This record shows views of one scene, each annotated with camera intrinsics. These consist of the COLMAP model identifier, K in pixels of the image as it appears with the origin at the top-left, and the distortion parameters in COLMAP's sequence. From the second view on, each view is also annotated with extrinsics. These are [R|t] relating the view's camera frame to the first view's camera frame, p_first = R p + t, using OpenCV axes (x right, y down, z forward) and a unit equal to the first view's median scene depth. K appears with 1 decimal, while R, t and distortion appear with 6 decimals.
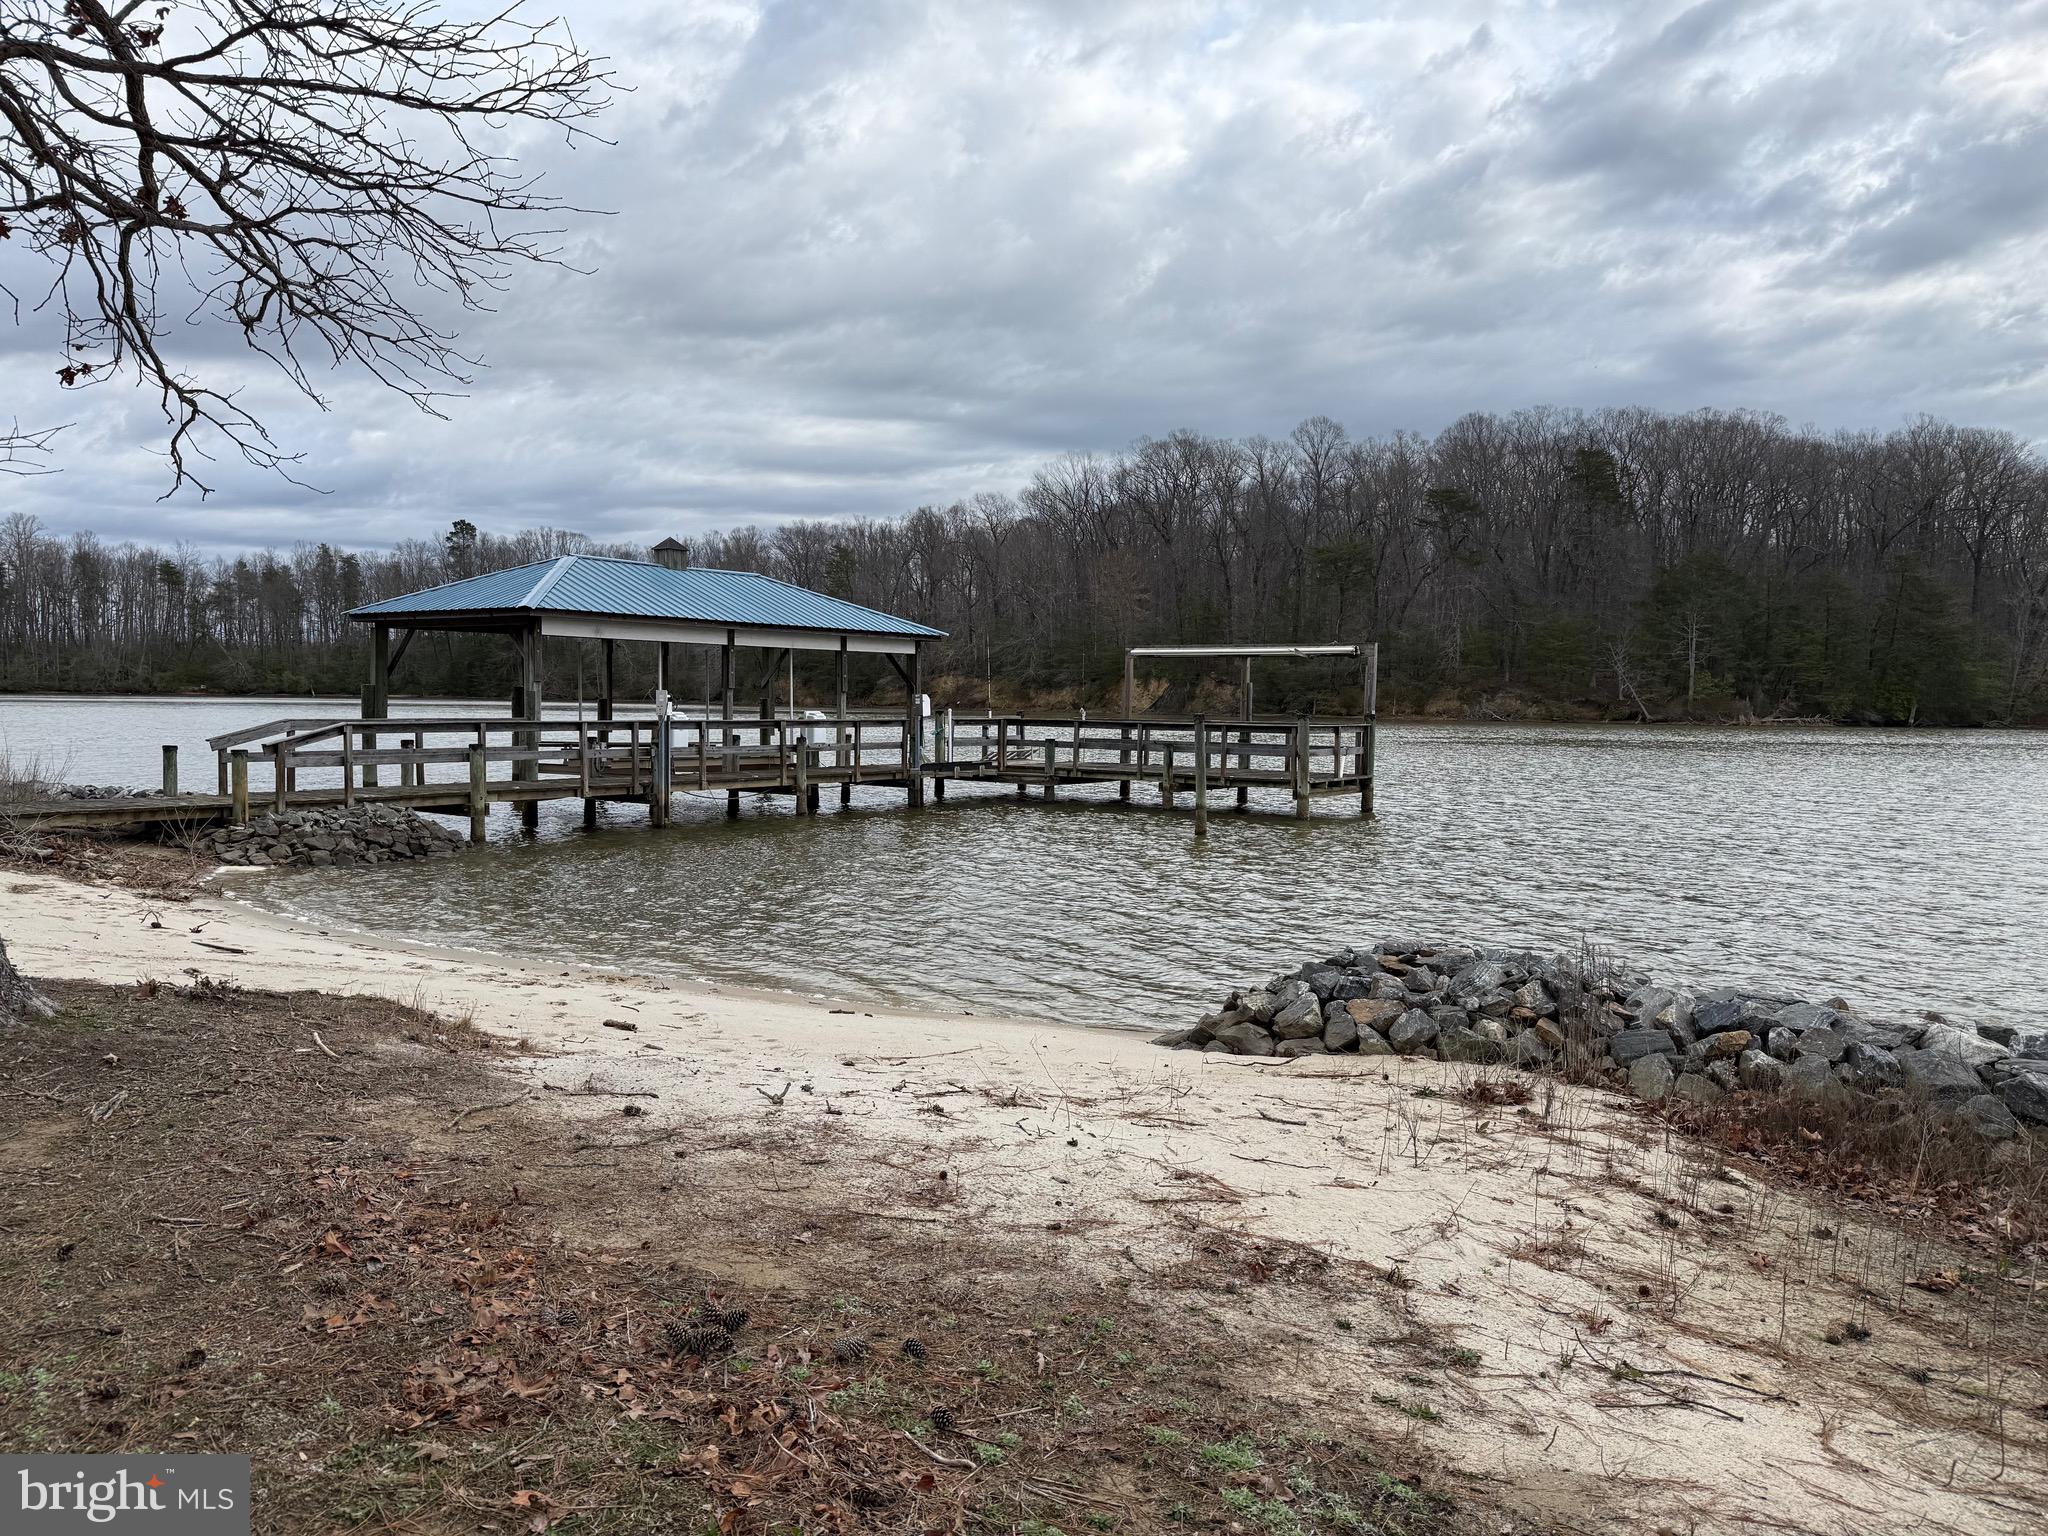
lens RADIAL K [[1474.3, 0, 1022.8], [0, 1474.3, 771.6], [0, 0, 1]] dist [0.012131, -0.023488]
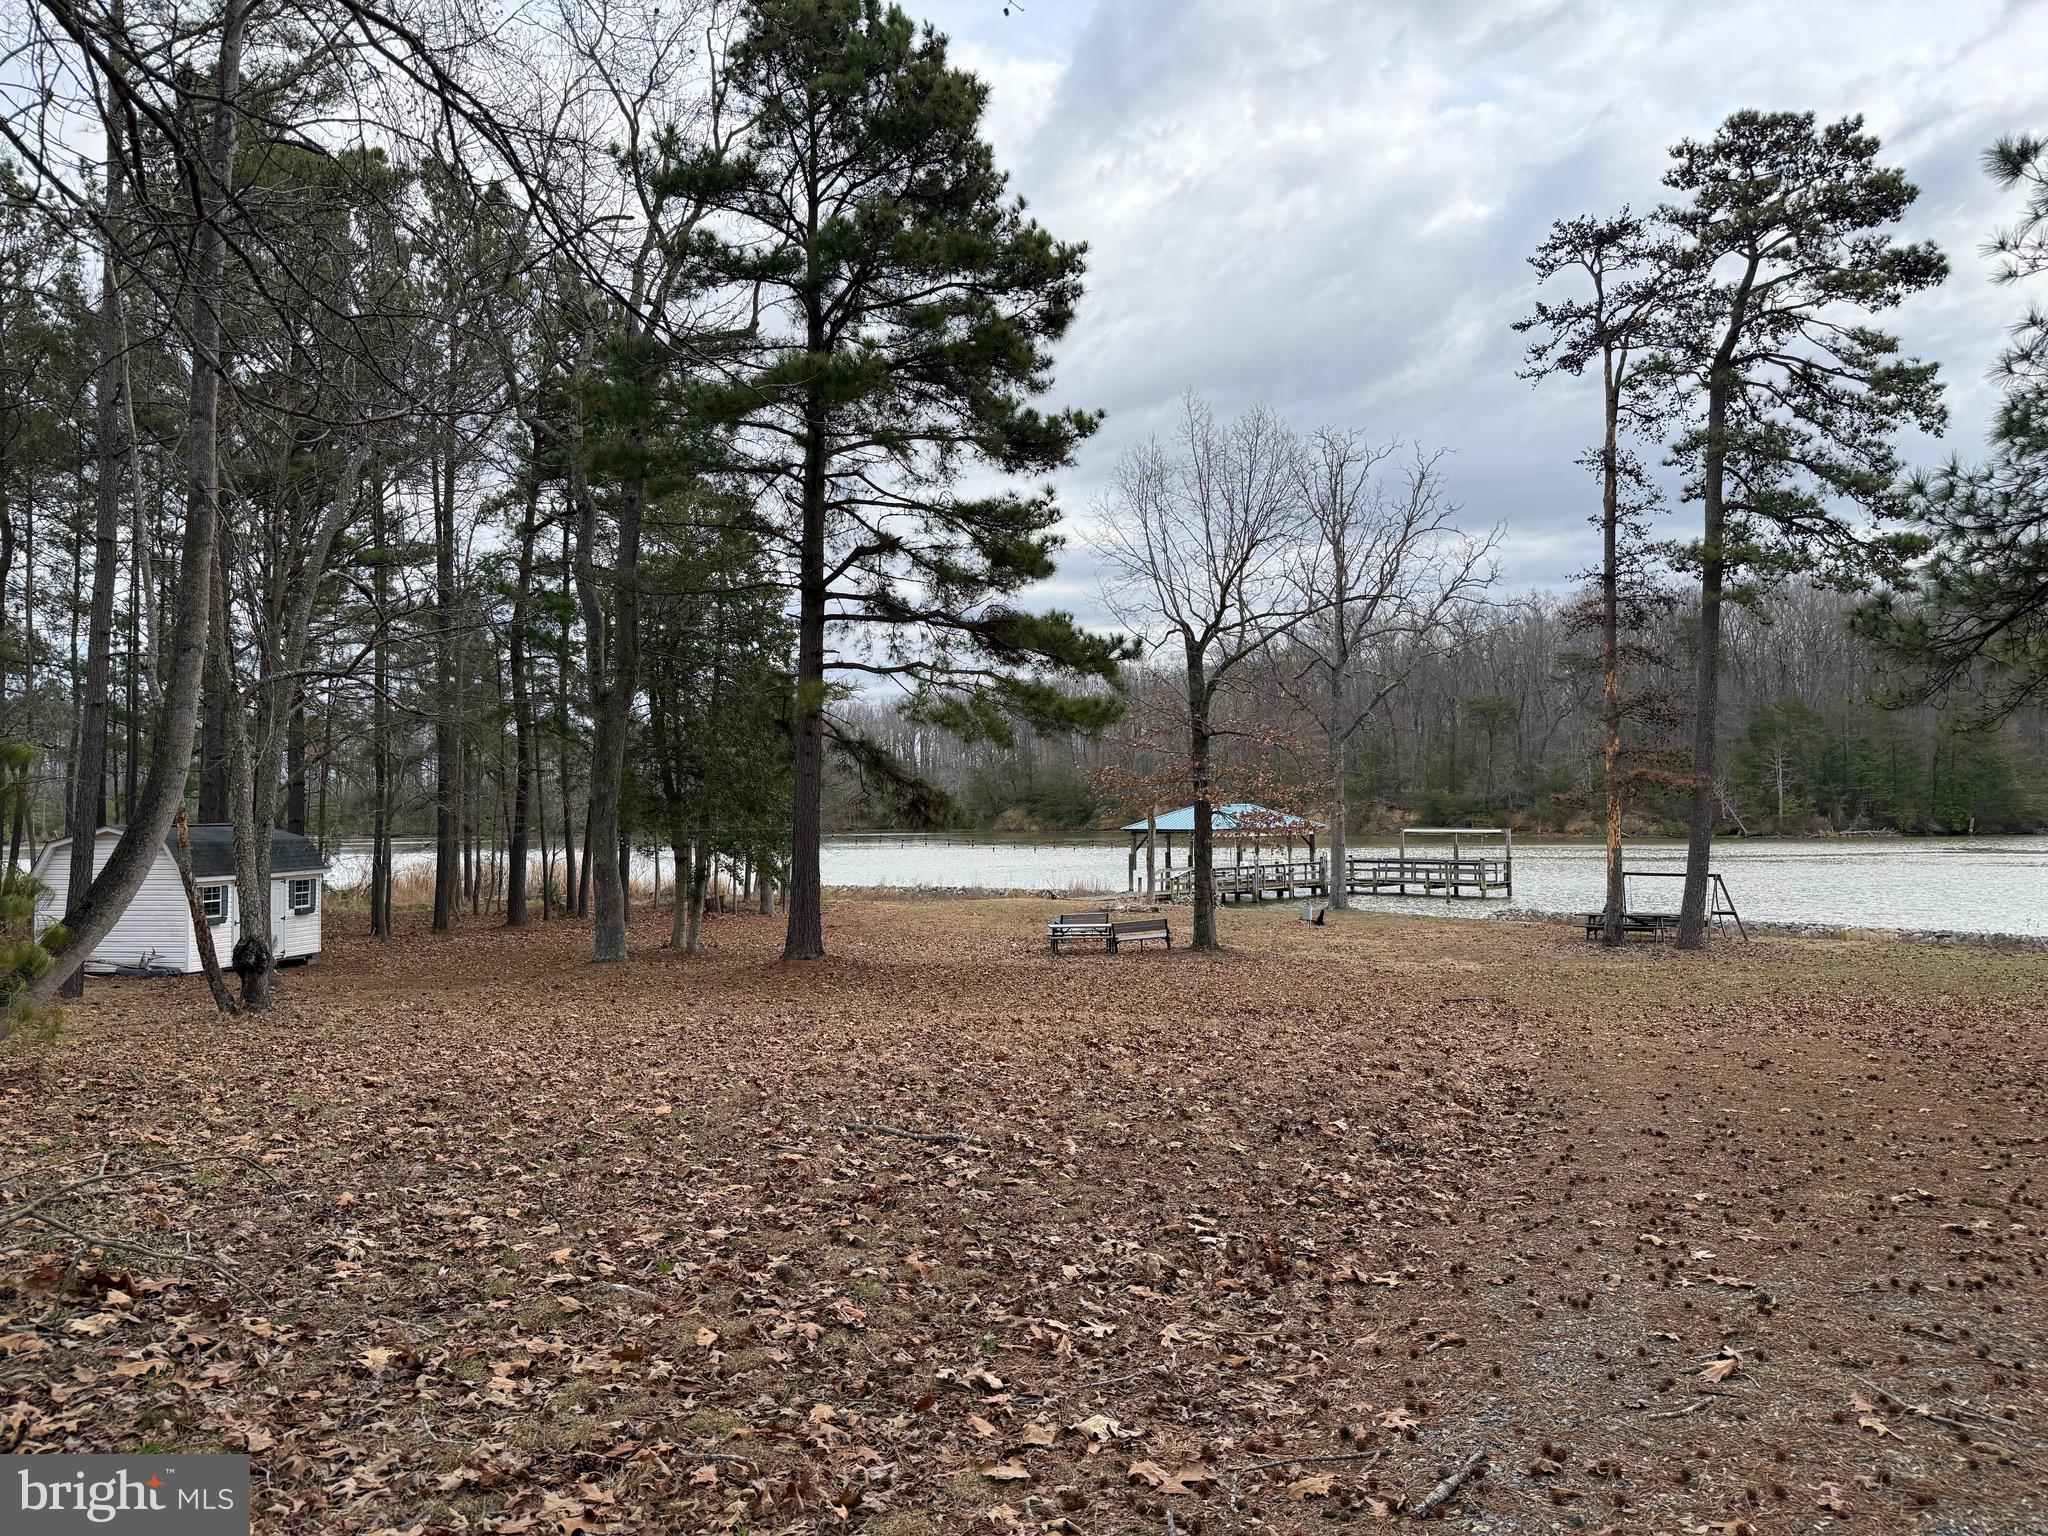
lens RADIAL K [[1474.3, 0, 1023.6], [0, 1474.3, 776.4], [0, 0, 1]] dist [0.012131, -0.023488]
pose [[0.995288, -0.023335, -0.094108, -0.300604], [0.016248, 0.997022, -0.075381, 0.000887], [0.095587, 0.073497, 0.992704, -1.369282]]
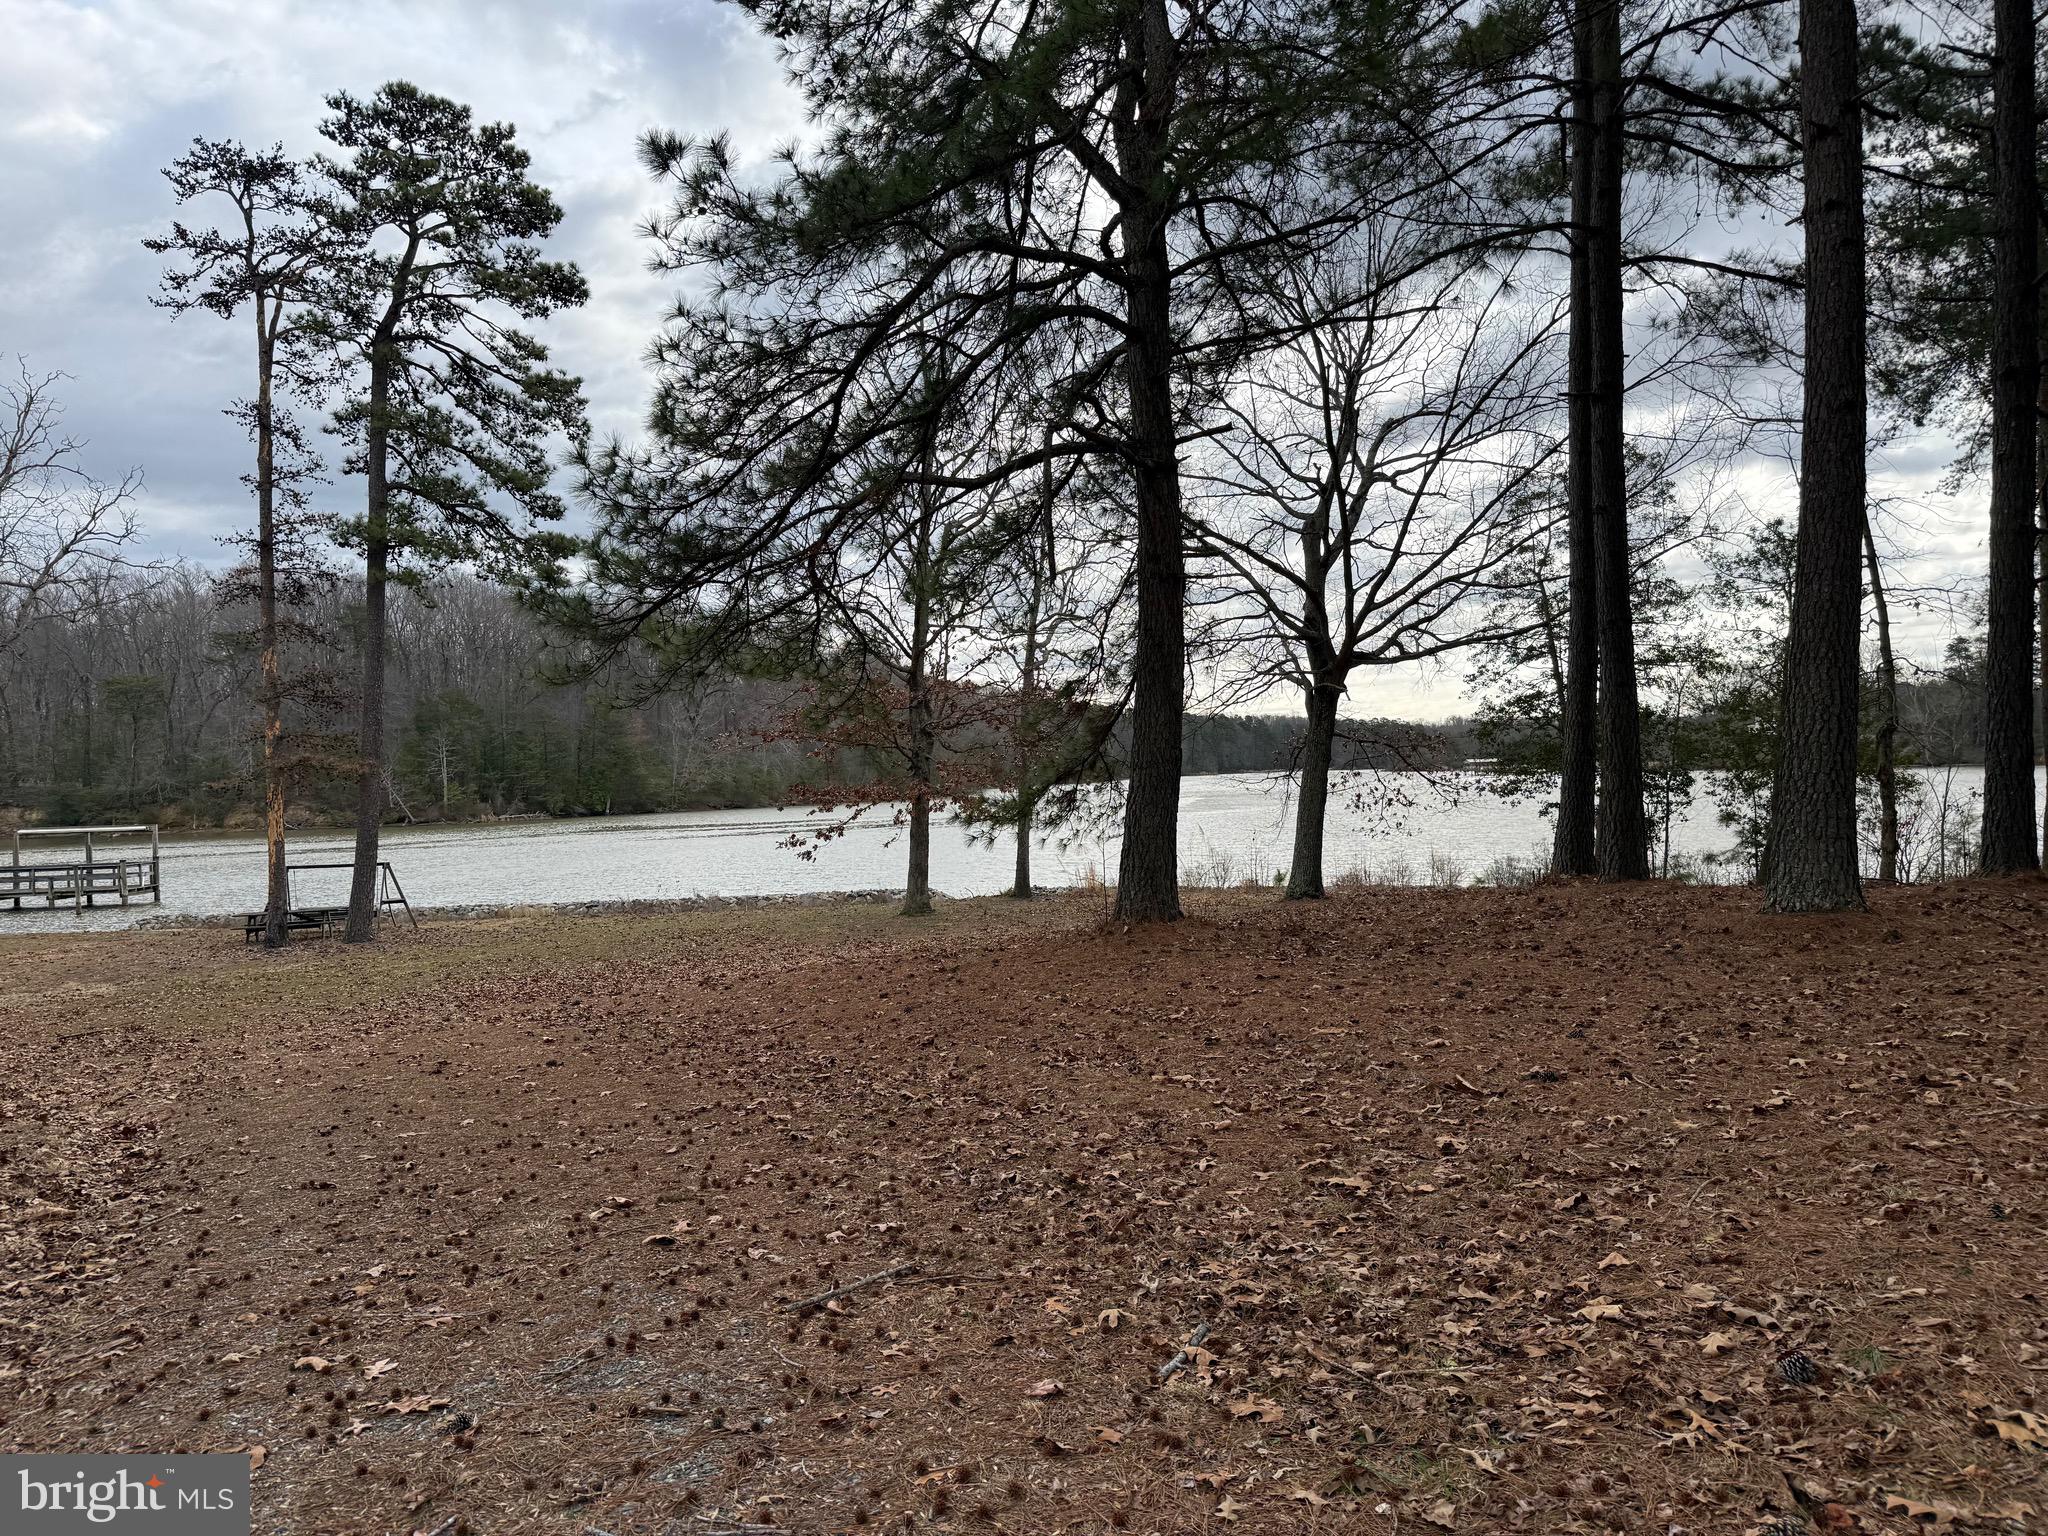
lens RADIAL K [[1474.3, 0, 1028.1], [0, 1474.3, 773.4], [0, 0, 1]] dist [0.012131, -0.023488]
pose [[0.727256, -0.038117, 0.685307, -0.286269], [0.078416, 0.996533, -0.027789, 0.000906], [-0.681872, 0.073949, 0.727724, -1.328039]]
